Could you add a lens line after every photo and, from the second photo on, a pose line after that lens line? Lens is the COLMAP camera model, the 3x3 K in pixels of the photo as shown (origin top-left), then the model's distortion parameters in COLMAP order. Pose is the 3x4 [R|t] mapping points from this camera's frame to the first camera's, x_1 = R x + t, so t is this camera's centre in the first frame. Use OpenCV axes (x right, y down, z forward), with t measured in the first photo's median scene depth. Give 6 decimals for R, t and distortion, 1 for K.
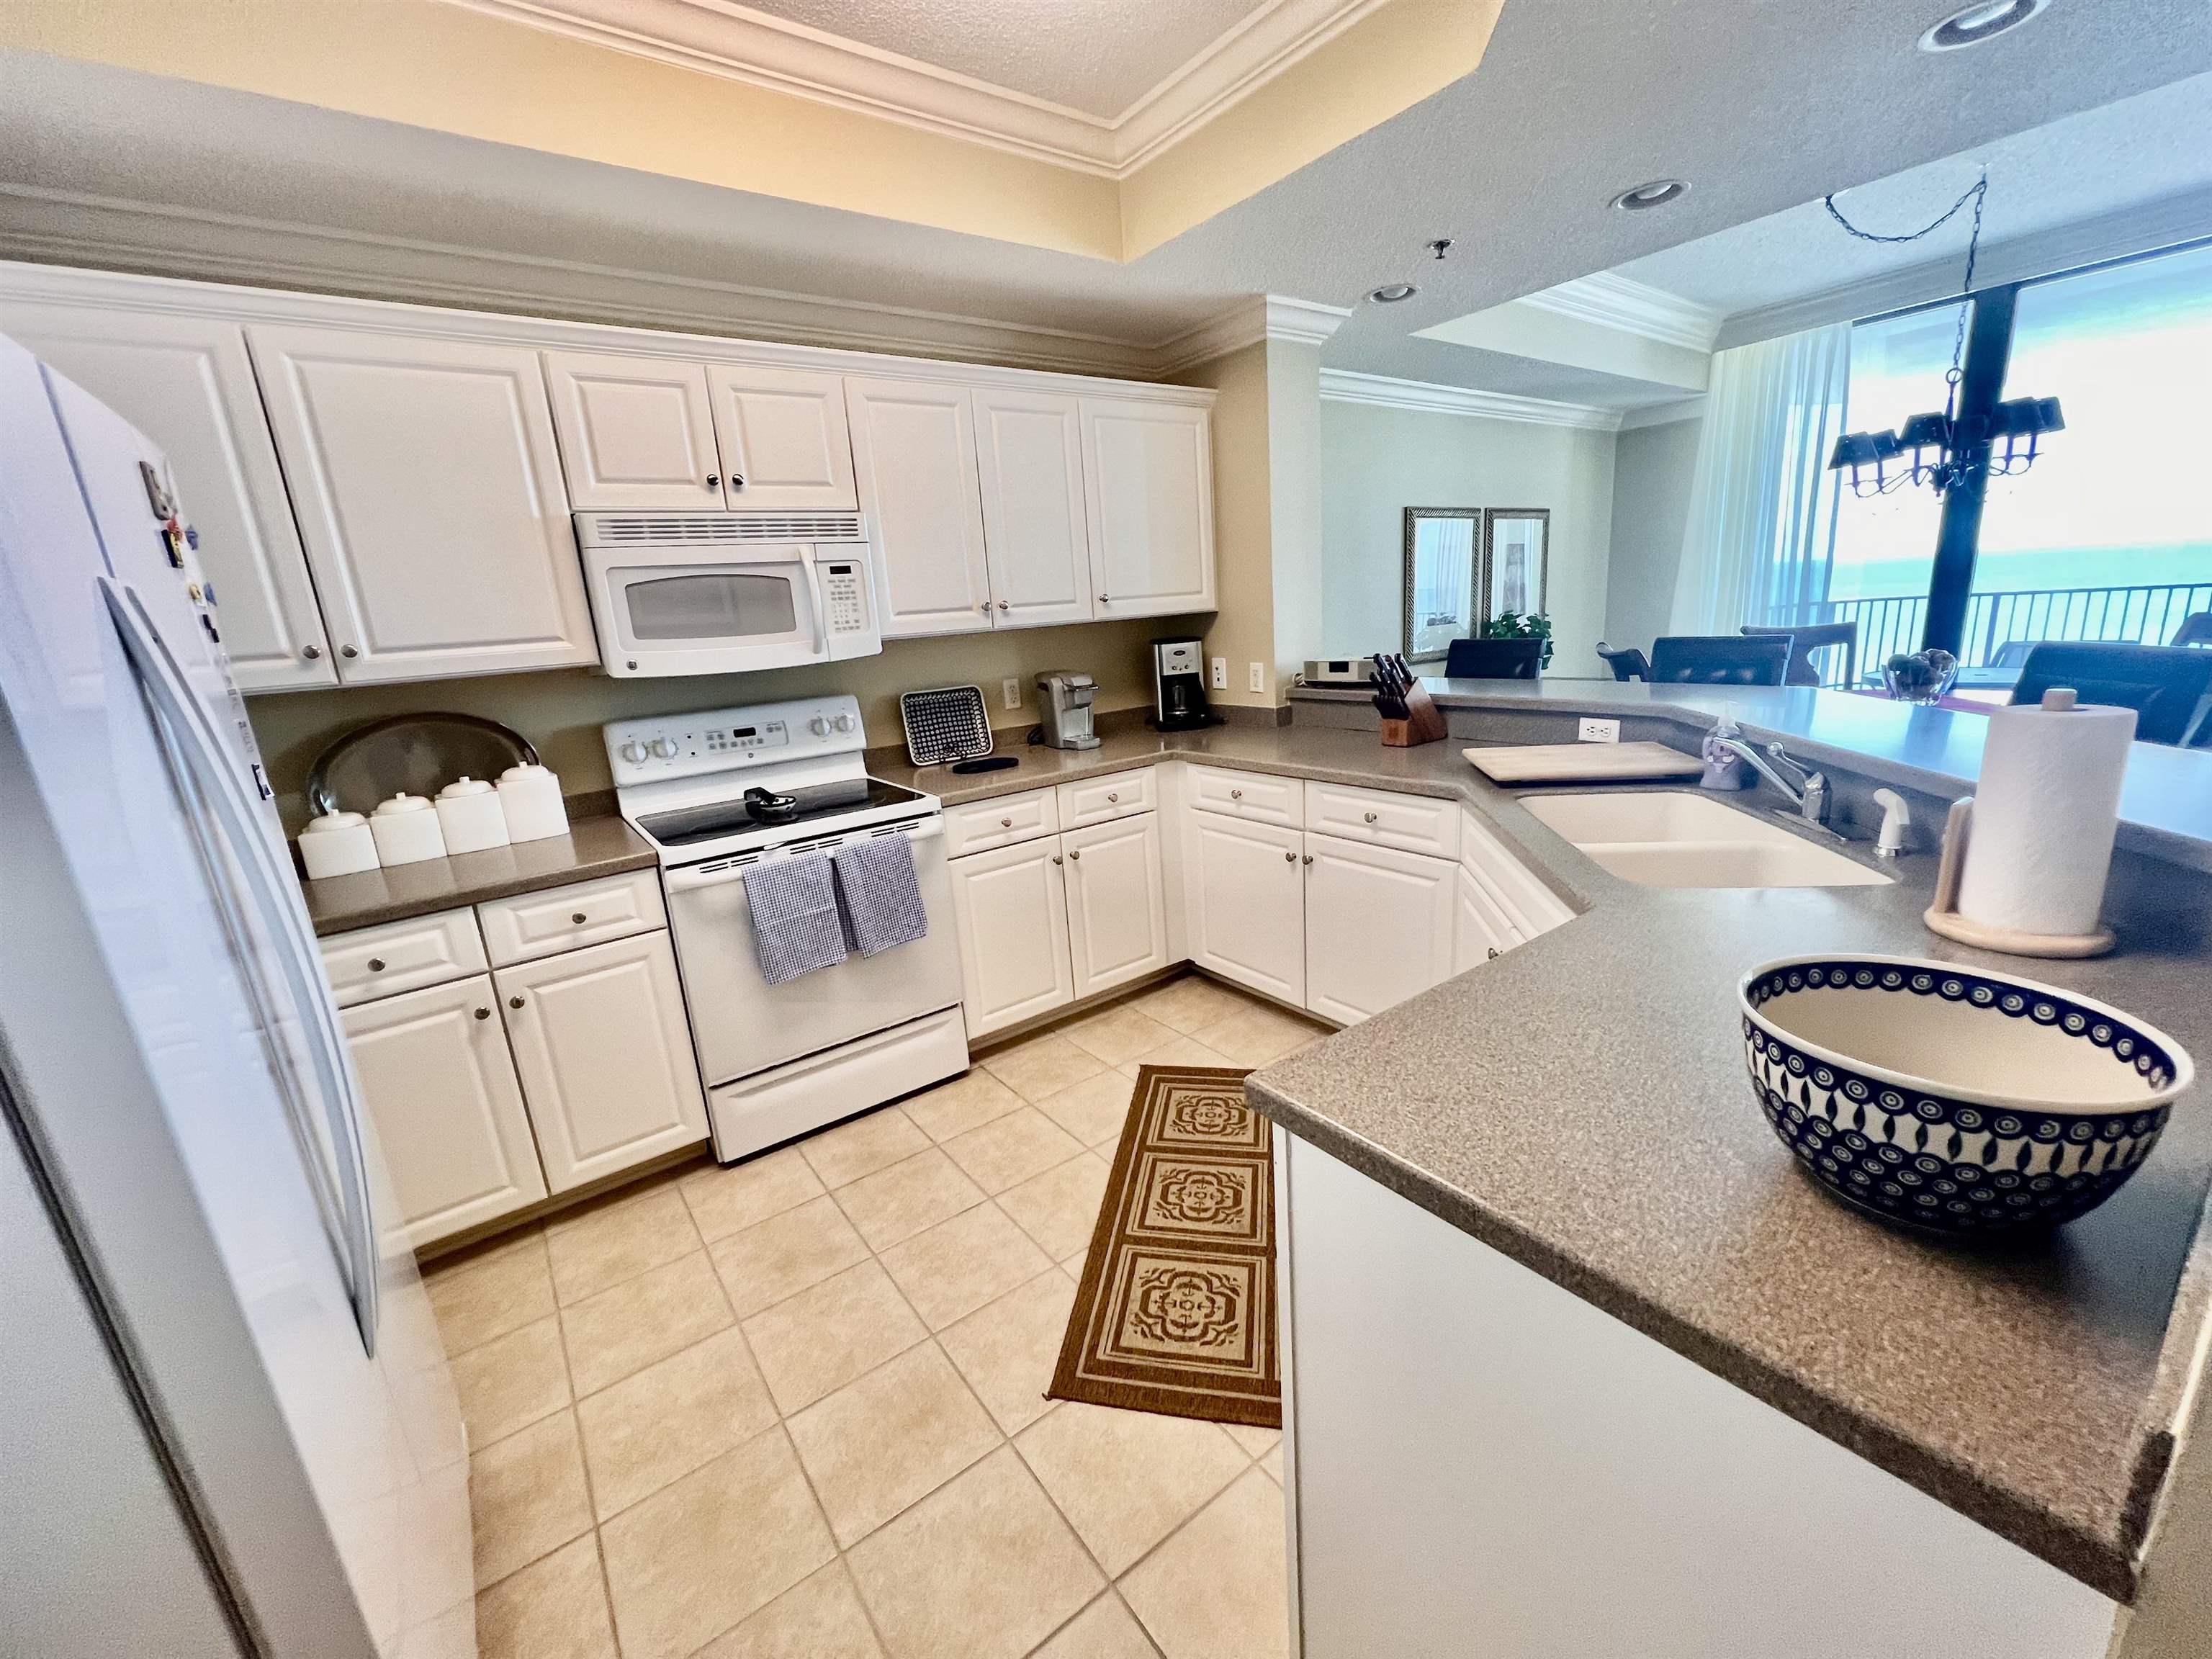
lens RADIAL K [[890.1, 0, 1106.0], [0, 890.1, 829.5], [0, 0, 1]] dist [-0.000063, -0.000063]
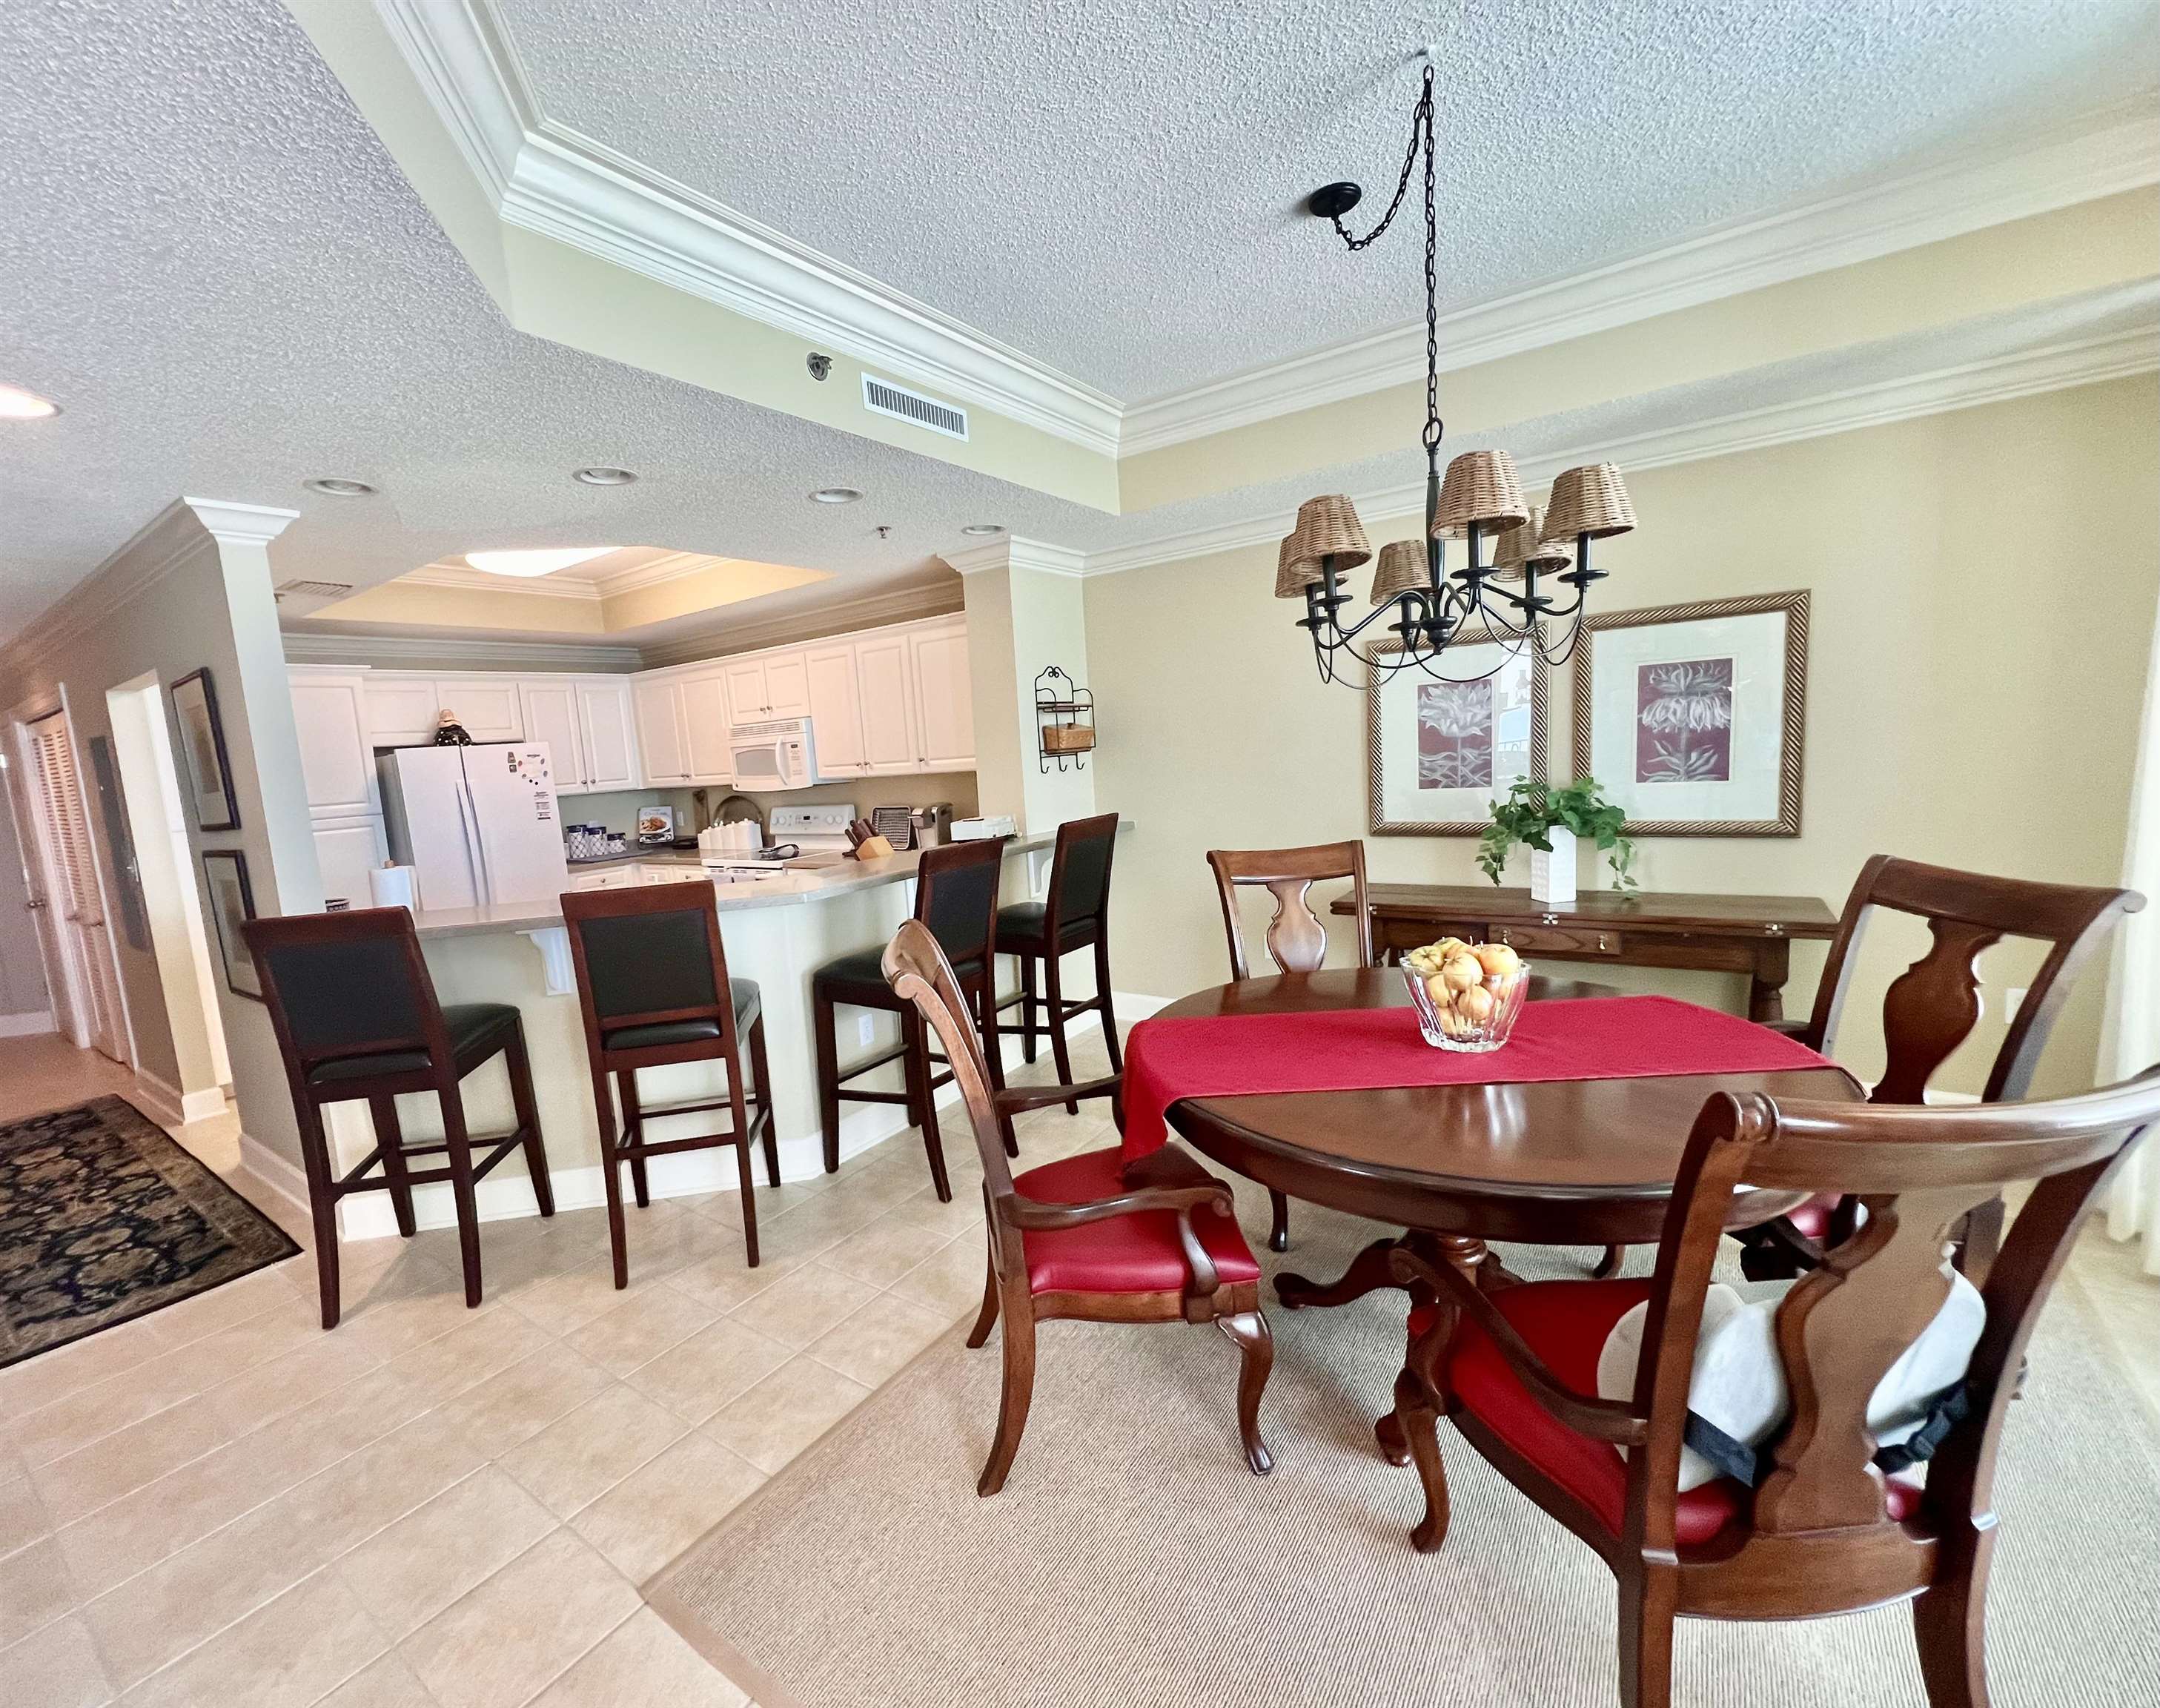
lens RADIAL K [[924.8, 0, 1024.5], [0, 924.8, 862.2], [0, 0, 1]] dist [-0.000528, 0.000144]
pose [[0.298169, 0.166670, -0.939849, 1.820810], [-0.185227, 0.976023, 0.114322, -0.353432], [0.936369, 0.139998, 0.321892, 0.801759]]
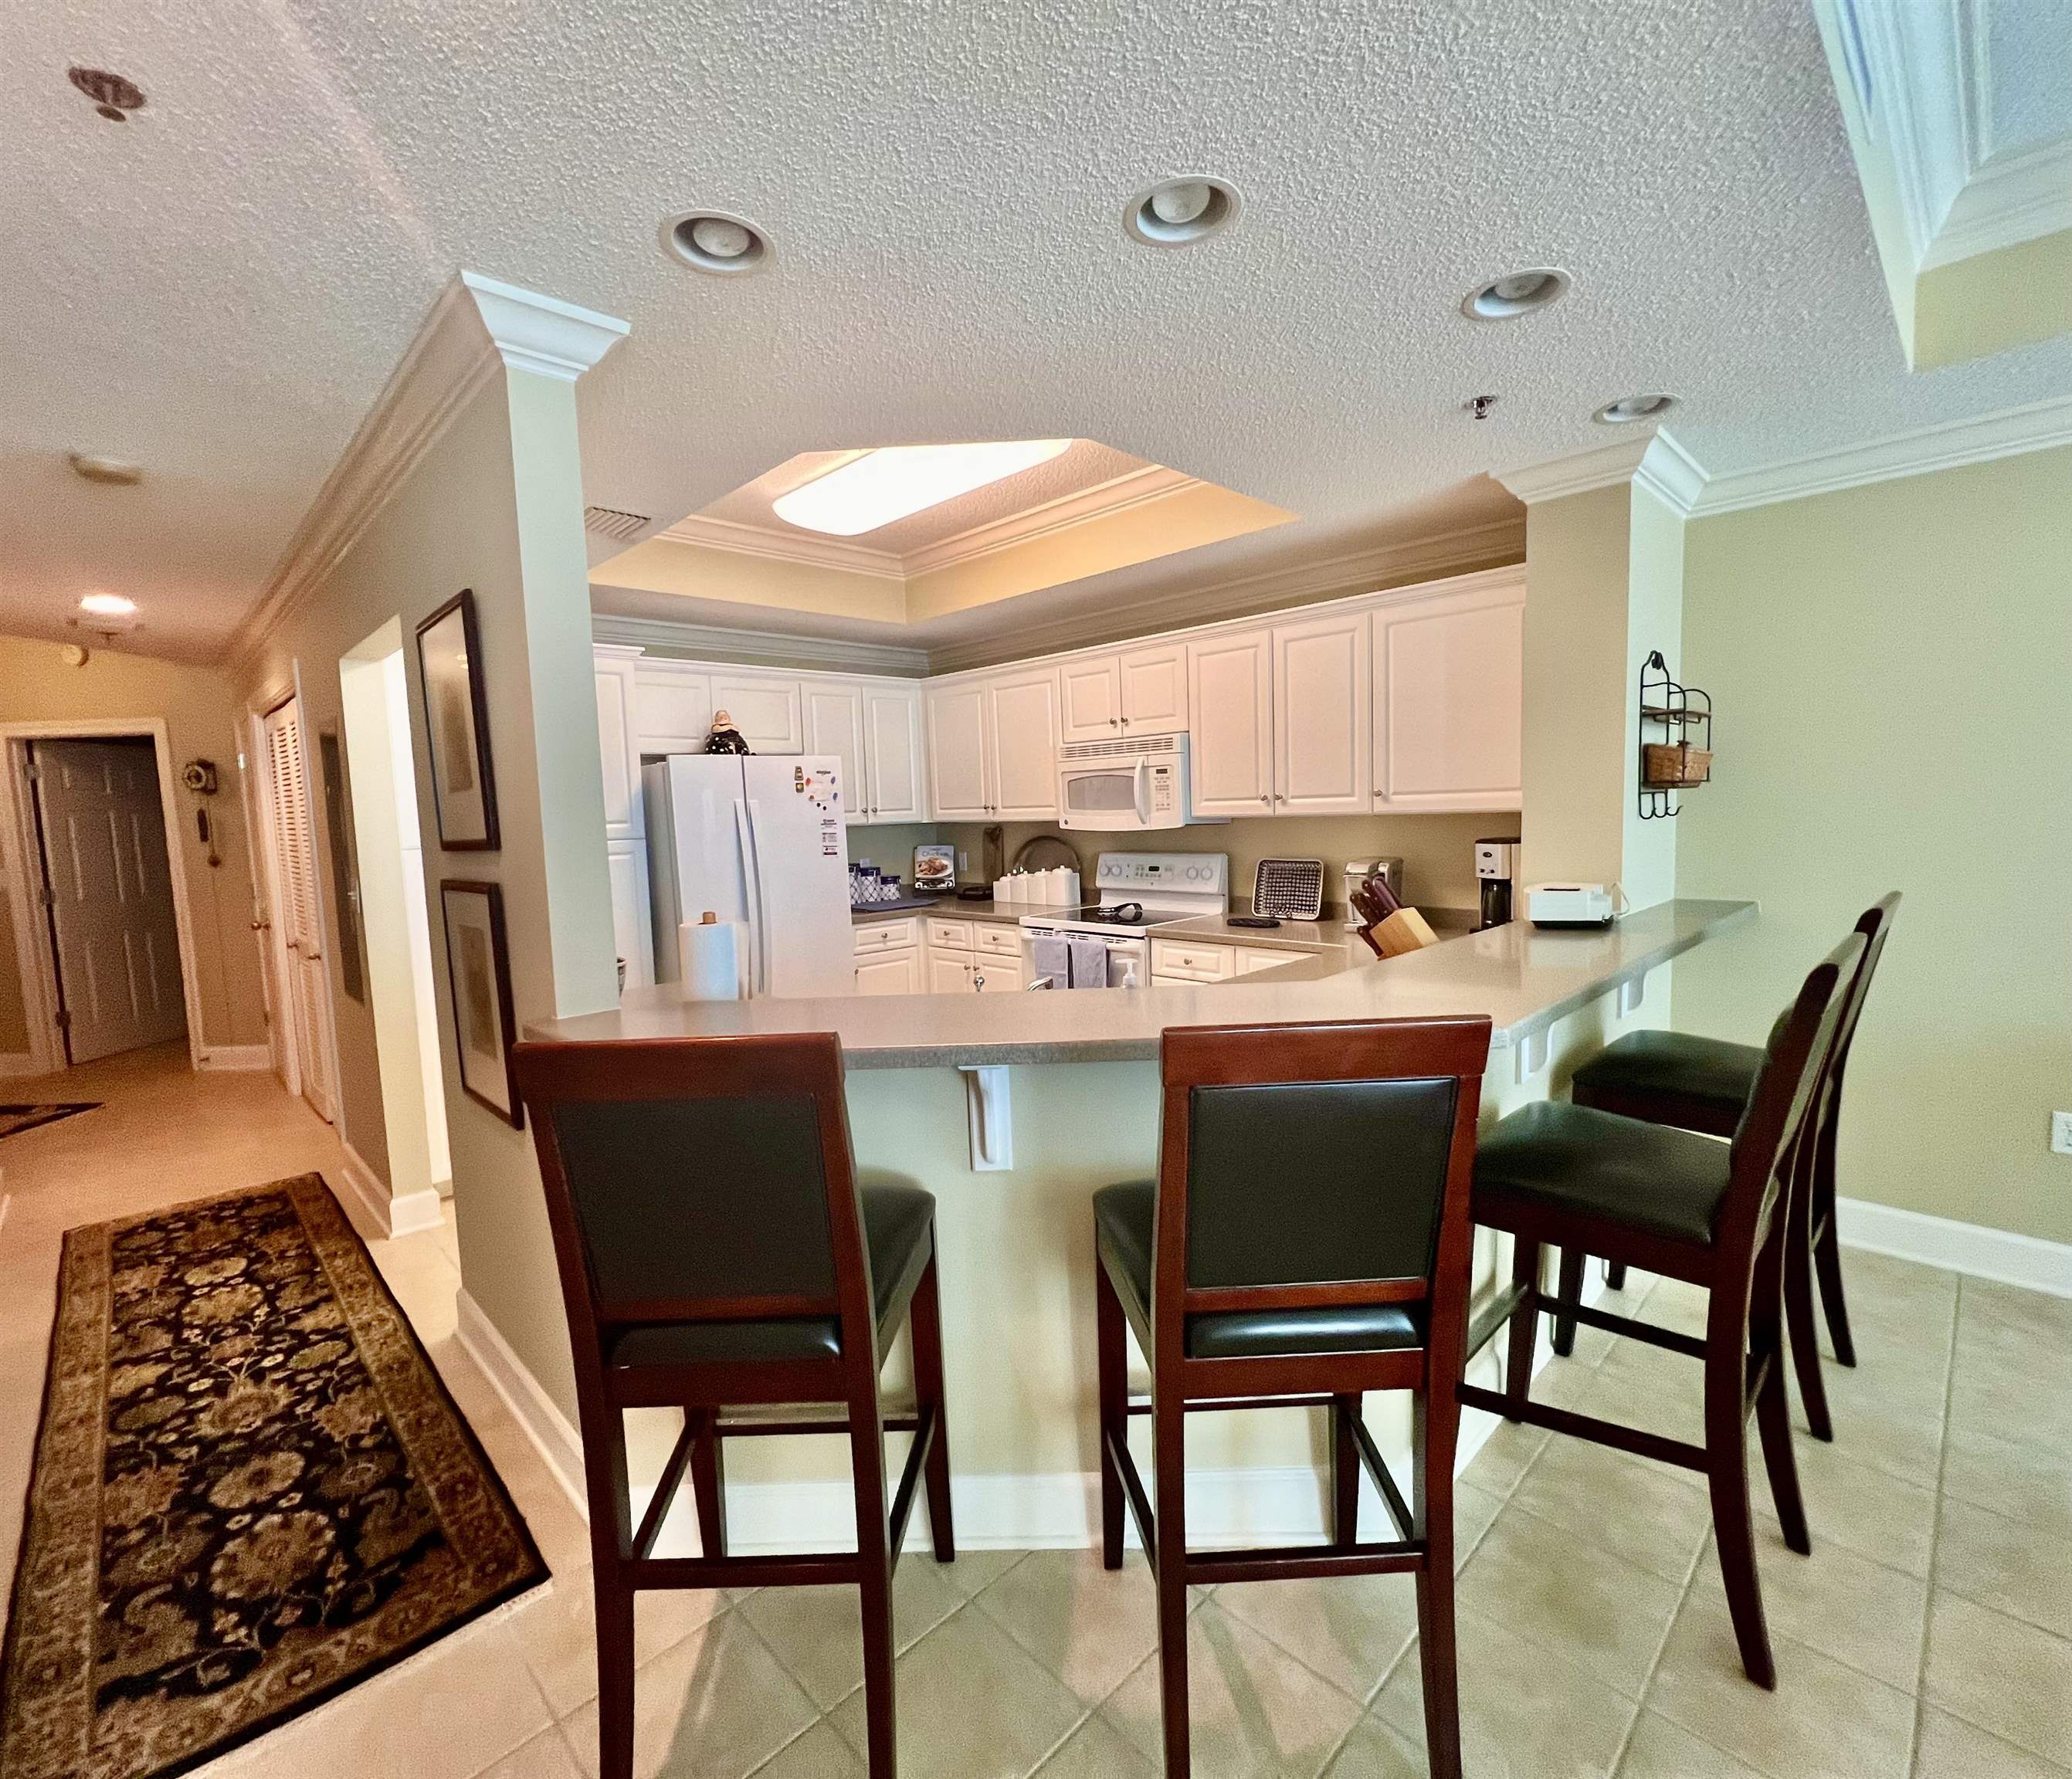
lens RADIAL K [[944.8, 0, 1036.0], [0, 944.8, 889.5], [0, 0, 1]] dist [0.000305, 0.000197]
pose [[0.140982, 0.151686, -0.978323, 1.209314], [-0.219936, 0.968298, 0.118438, -0.227251], [0.965273, 0.198471, 0.169873, 0.529143]]
